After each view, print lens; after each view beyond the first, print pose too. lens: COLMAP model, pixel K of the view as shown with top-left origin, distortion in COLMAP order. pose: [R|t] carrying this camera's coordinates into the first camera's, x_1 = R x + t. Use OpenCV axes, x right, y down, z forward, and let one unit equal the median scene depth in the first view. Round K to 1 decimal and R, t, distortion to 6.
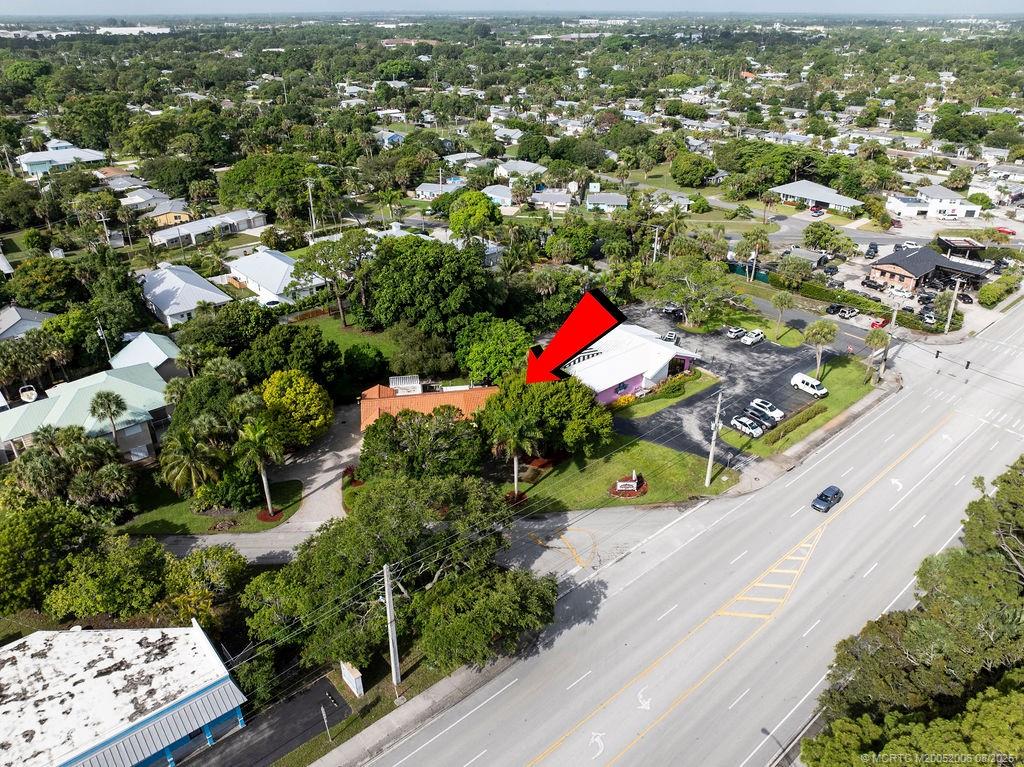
lens RADIAL K [[716.5, 0, 509.2], [0, 716.5, 384.3], [0, 0, 1]] dist [-0.038720, 0.008392]
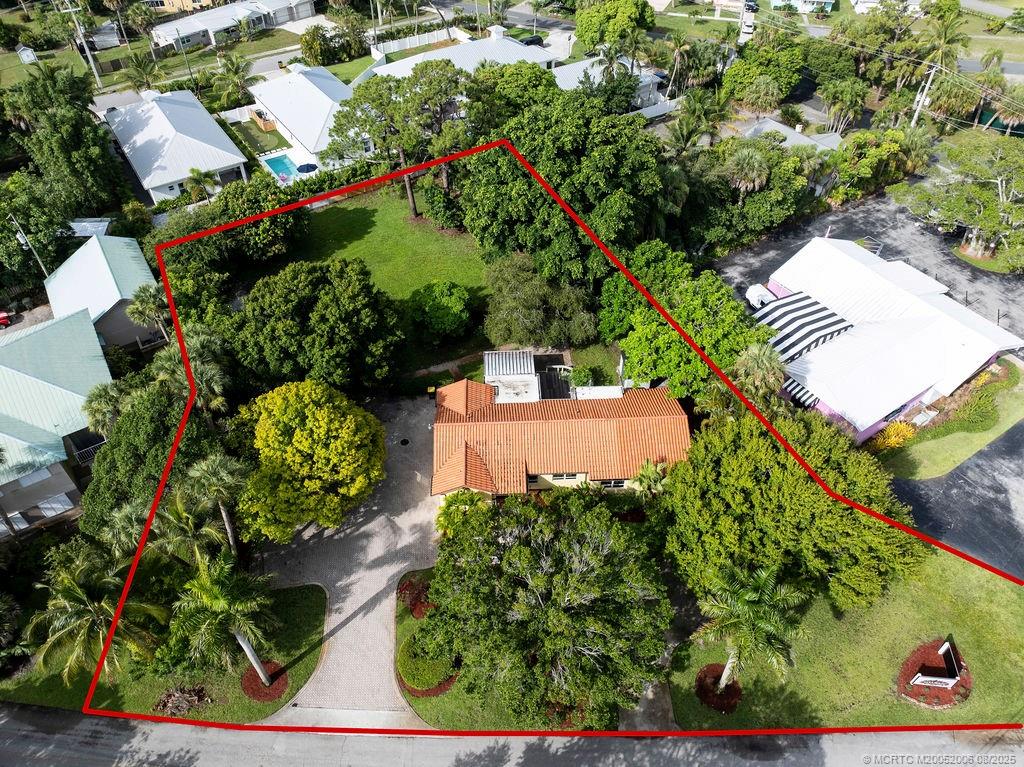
lens RADIAL K [[716.5, 0, 516.3], [0, 716.5, 379.8], [0, 0, 1]] dist [-0.038720, 0.008392]
pose [[0.992917, 0.080782, -0.087122, -0.086455], [-0.052839, 0.957018, 0.285175, -0.153561], [0.106414, -0.278552, 0.954508, 0.426802]]
